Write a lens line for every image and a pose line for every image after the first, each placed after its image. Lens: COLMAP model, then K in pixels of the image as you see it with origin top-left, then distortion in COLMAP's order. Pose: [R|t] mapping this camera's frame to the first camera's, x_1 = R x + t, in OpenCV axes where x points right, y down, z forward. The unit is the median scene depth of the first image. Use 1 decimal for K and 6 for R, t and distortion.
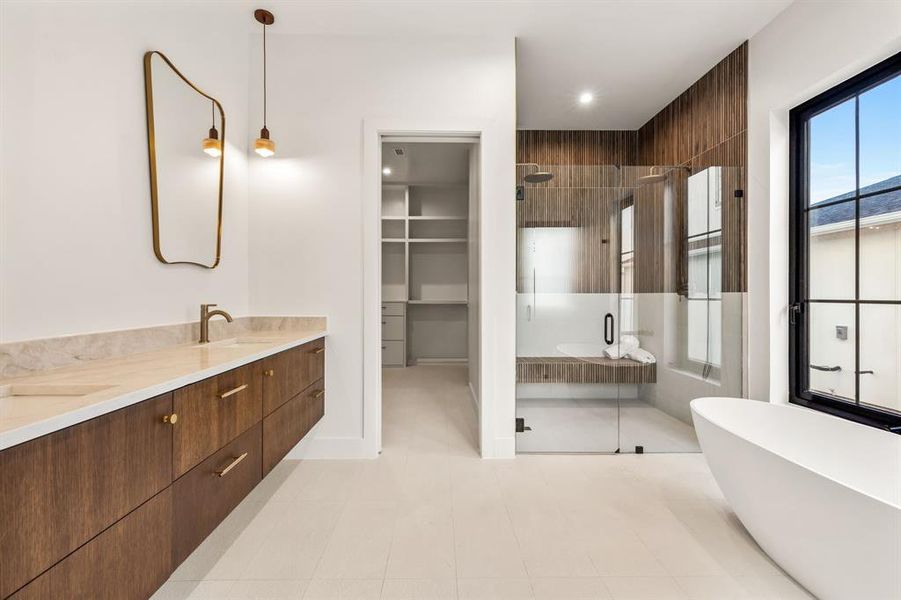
lens RADIAL K [[380.8, 0, 450.5], [0, 380.8, 300.0], [0, 0, 1]] dist [0.001997, 0.000226]
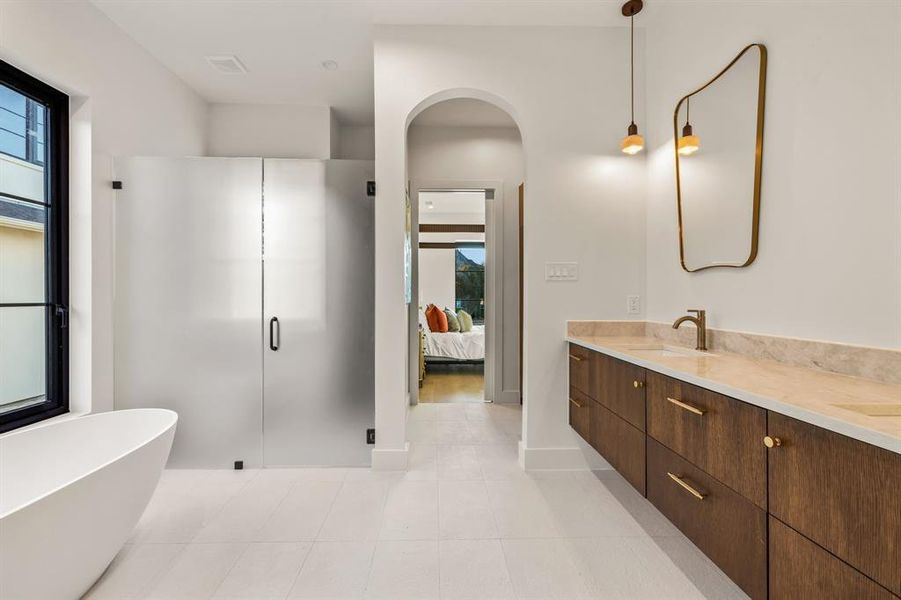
lens RADIAL K [[388.4, 0, 450.5], [0, 388.4, 300.0], [0, 0, 1]] dist [0.000031, 0.000138]
pose [[-0.999899, -0.009073, -0.010898, 0.006025], [-0.009284, 0.999768, 0.019430, -0.029786], [0.010719, 0.019529, -0.999752, 2.098434]]
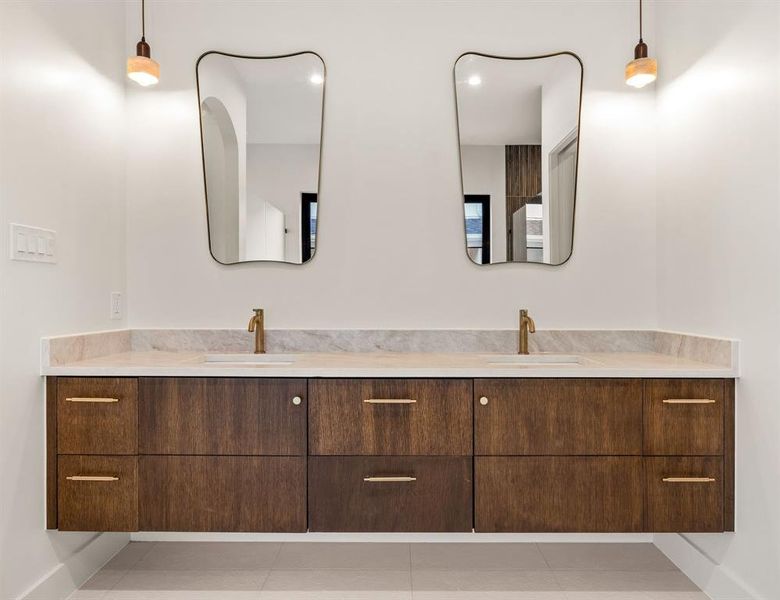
lens RADIAL K [[482.9, 0, 390.0], [0, 482.9, 300.0], [0, 0, 1]] dist [-0.003235, -0.001649]
pose [[-0.030433, -0.000276, -0.999537, 0.665486], [-0.012978, 0.999916, 0.000119, -0.007938], [0.999453, 0.012975, -0.030434, 1.129632]]
